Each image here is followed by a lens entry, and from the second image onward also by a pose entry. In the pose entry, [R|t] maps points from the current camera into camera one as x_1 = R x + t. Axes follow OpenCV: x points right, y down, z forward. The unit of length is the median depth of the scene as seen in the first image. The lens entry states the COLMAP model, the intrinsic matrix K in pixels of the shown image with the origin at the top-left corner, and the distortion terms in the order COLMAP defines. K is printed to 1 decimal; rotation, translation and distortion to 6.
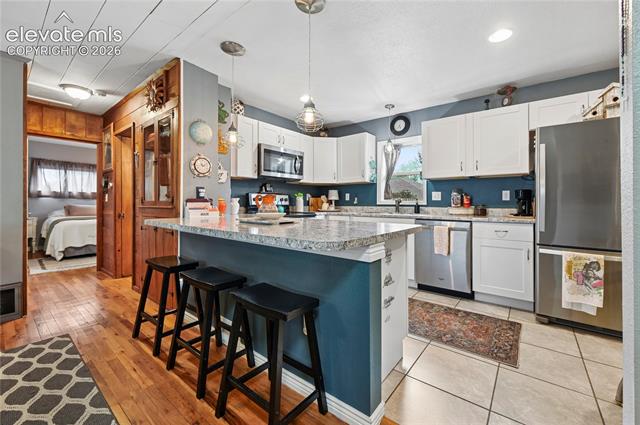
lens RADIAL K [[256.8, 0, 328.8], [0, 256.8, 197.9], [0, 0, 1]] dist [0.001425, -0.001617]
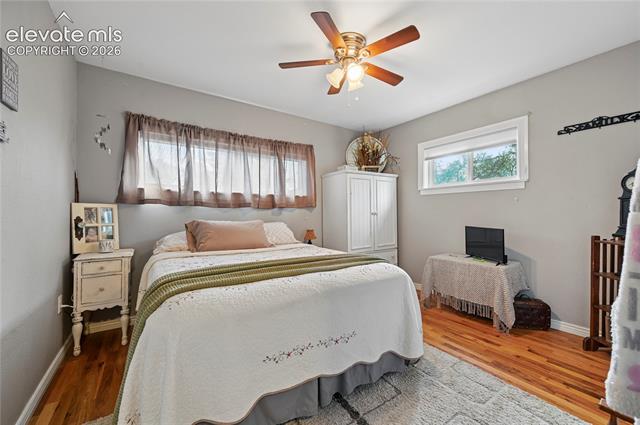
lens RADIAL K [[256.8, 0, 323.0], [0, 256.8, 210.3], [0, 0, 1]] dist [0.001425, -0.001617]
pose [[0.950582, -0.004768, -0.310436, -0.686493], [0.004289, 0.999988, -0.002225, 0.011762], [0.310443, 0.000783, 0.950592, 0.670365]]
